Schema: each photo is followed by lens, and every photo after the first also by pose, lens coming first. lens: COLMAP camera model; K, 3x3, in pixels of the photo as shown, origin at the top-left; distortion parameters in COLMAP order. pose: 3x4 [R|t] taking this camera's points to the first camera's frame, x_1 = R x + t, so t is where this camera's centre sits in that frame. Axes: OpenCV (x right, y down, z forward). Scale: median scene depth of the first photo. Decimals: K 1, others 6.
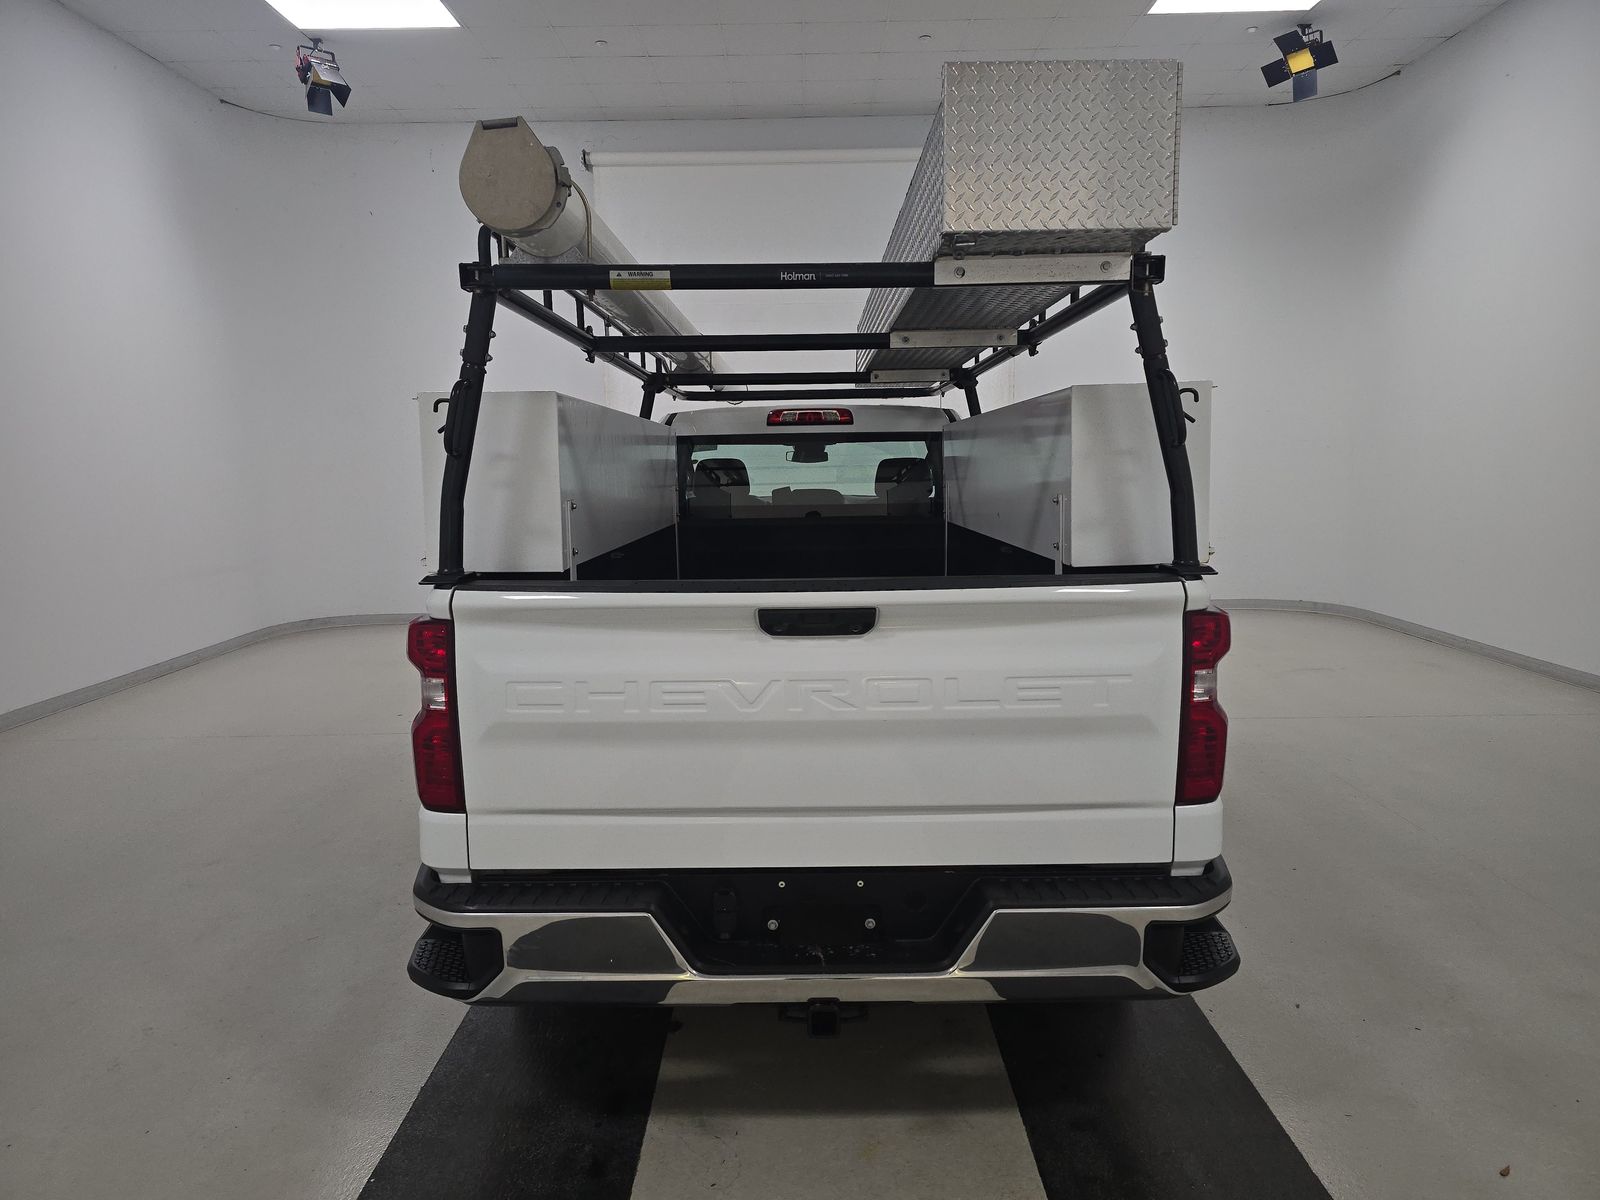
lens RADIAL K [[1075.2, 0, 799.7], [0, 1075.2, 600.8], [0, 0, 1]] dist [0.064363, -0.008343]
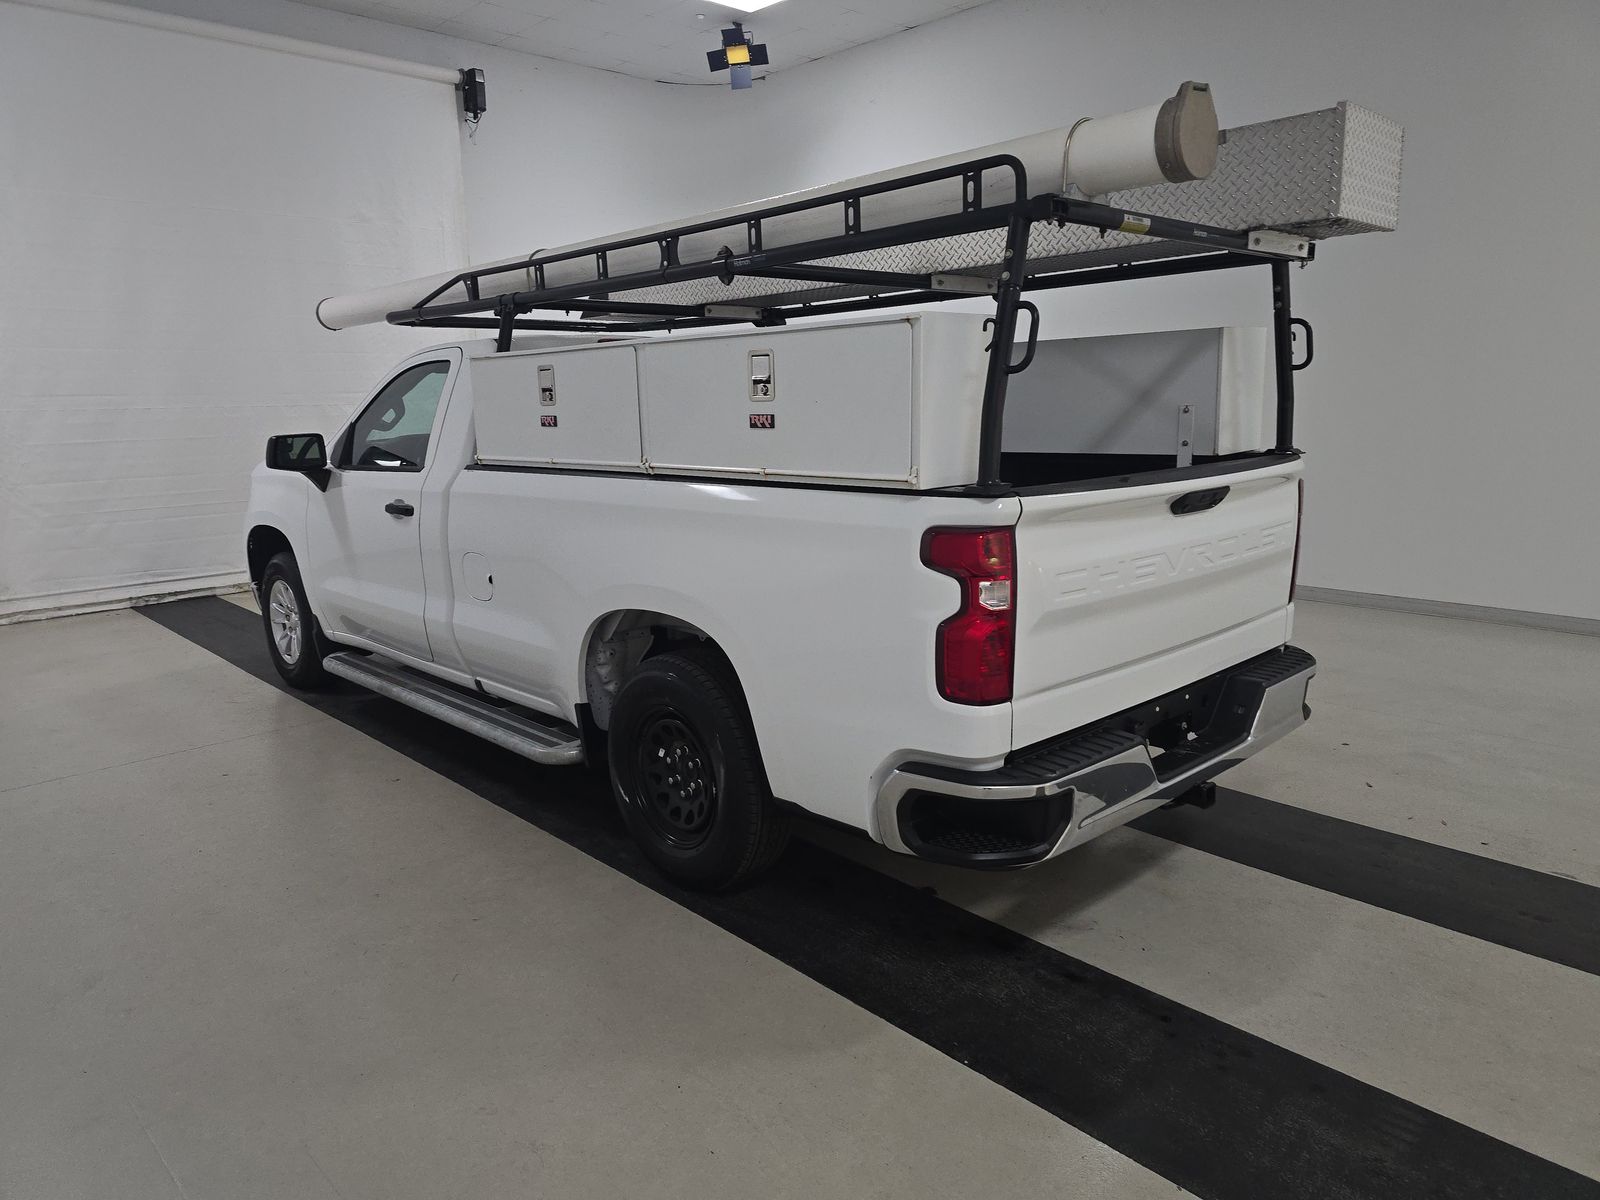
lens RADIAL K [[1075.2, 0, 806.2], [0, 1075.2, 596.5], [0, 0, 1]] dist [0.064363, -0.008343]
pose [[0.719623, -0.128711, 0.682332, -1.201199], [0.097274, 0.991666, 0.084473, -0.022623], [-0.687518, 0.005584, 0.726146, 0.348747]]
